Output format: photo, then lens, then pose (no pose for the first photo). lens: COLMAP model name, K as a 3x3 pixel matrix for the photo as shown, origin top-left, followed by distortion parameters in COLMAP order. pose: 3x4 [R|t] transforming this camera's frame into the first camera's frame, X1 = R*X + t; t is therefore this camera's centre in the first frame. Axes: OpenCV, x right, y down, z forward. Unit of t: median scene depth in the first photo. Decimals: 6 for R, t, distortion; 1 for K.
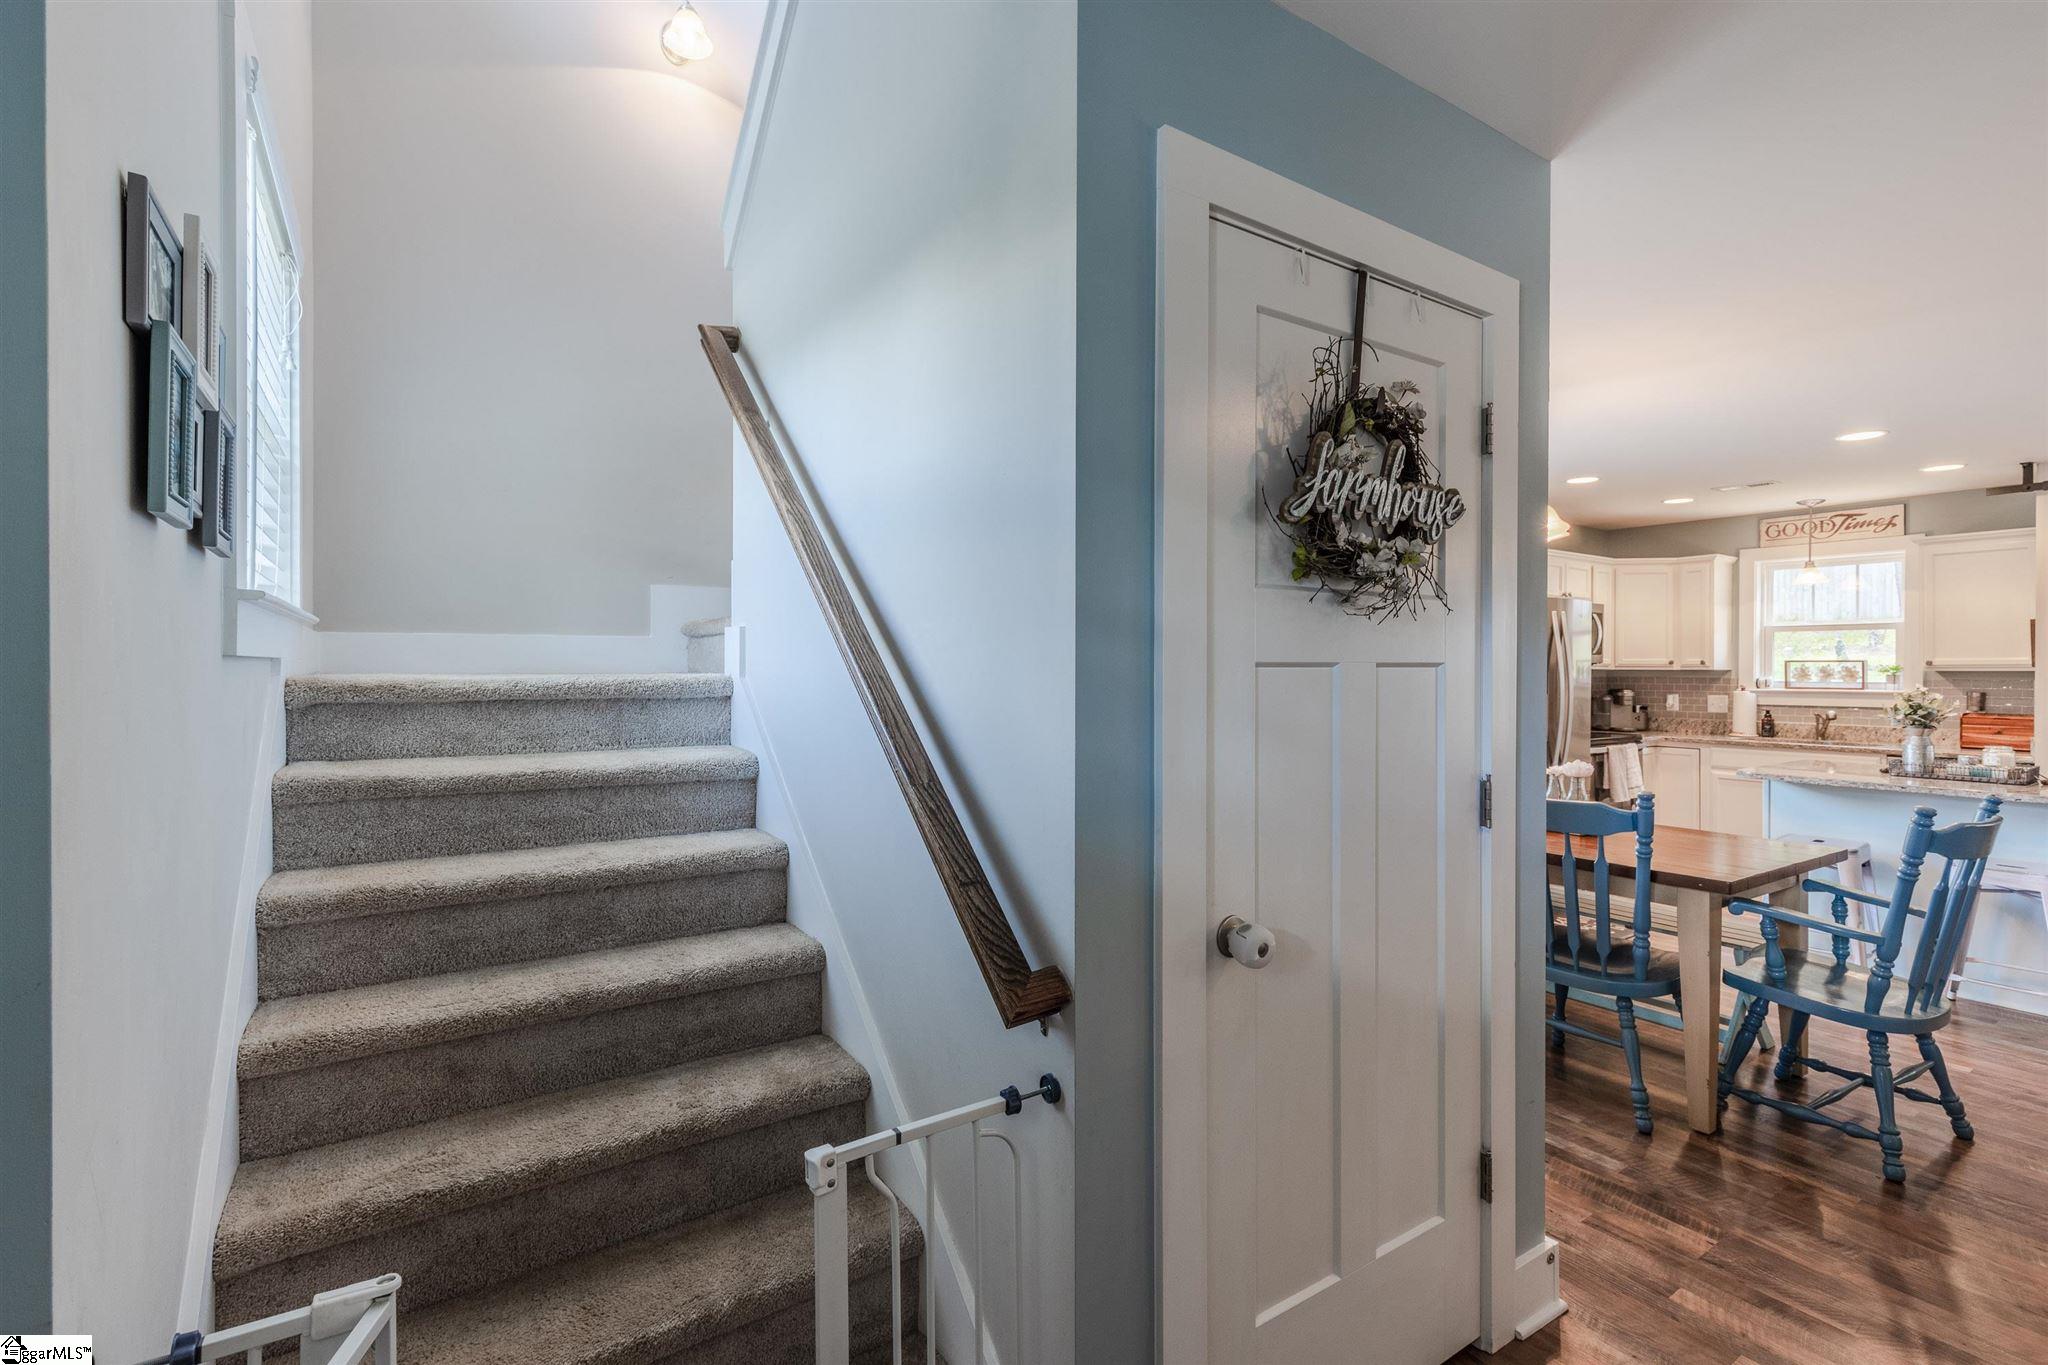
lens RADIAL K [[929.2, 0, 1046.7], [0, 929.2, 669.1], [0, 0, 1]] dist [0.007532, -0.001990]
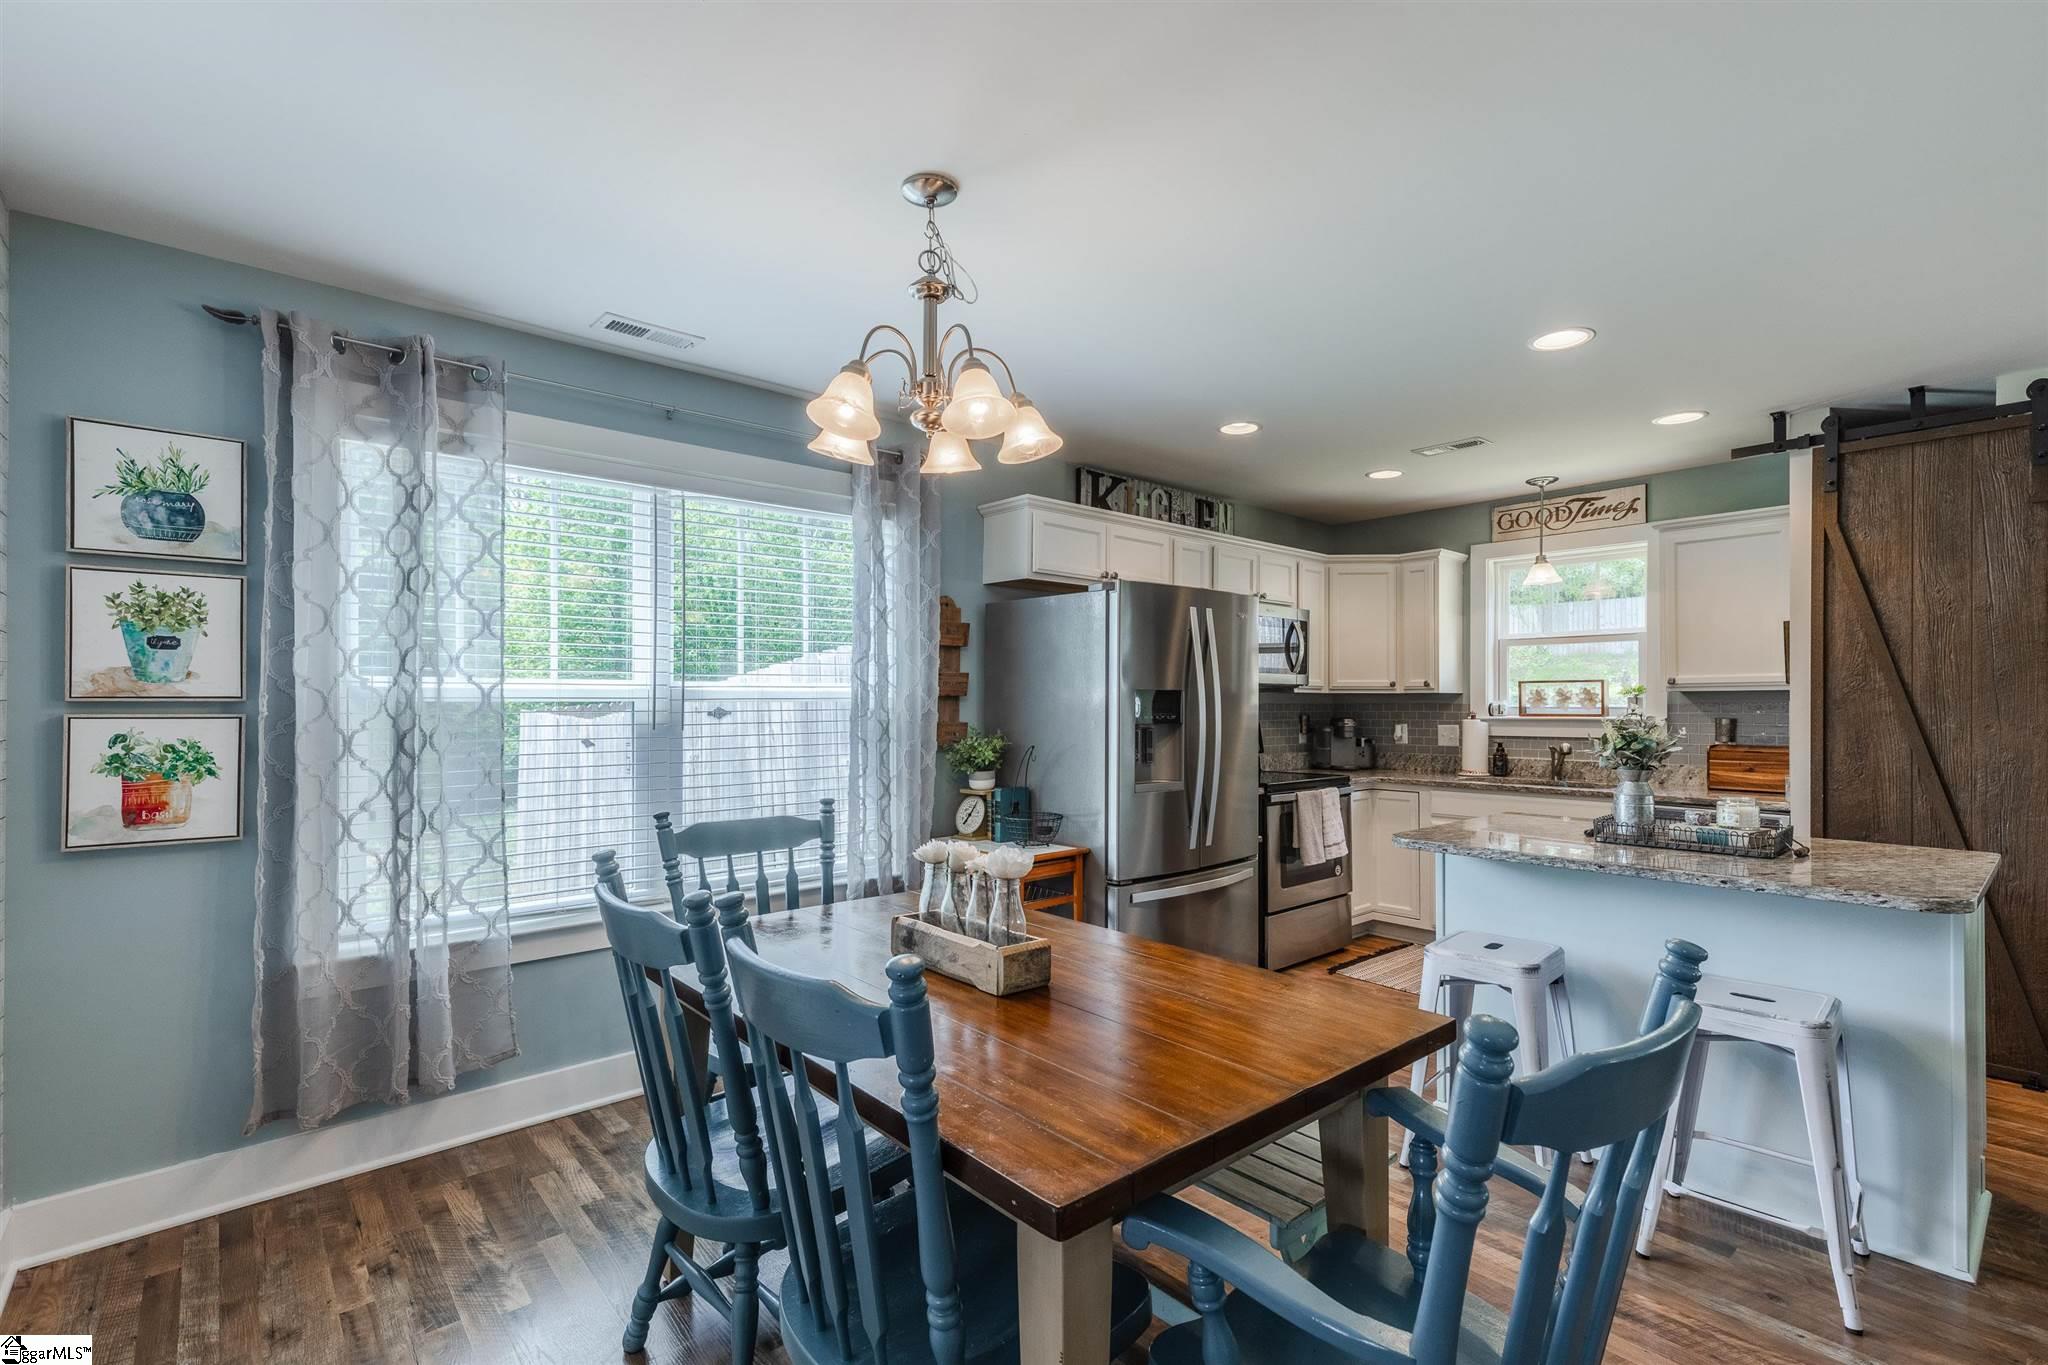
lens RADIAL K [[929.2, 0, 1049.0], [0, 929.2, 698.9], [0, 0, 1]] dist [0.007532, -0.001990]
pose [[0.990659, -0.001263, 0.136357, 0.644083], [0.002174, 0.999976, -0.006528, 0.024299], [-0.136346, 0.006763, 0.990638, 0.596319]]
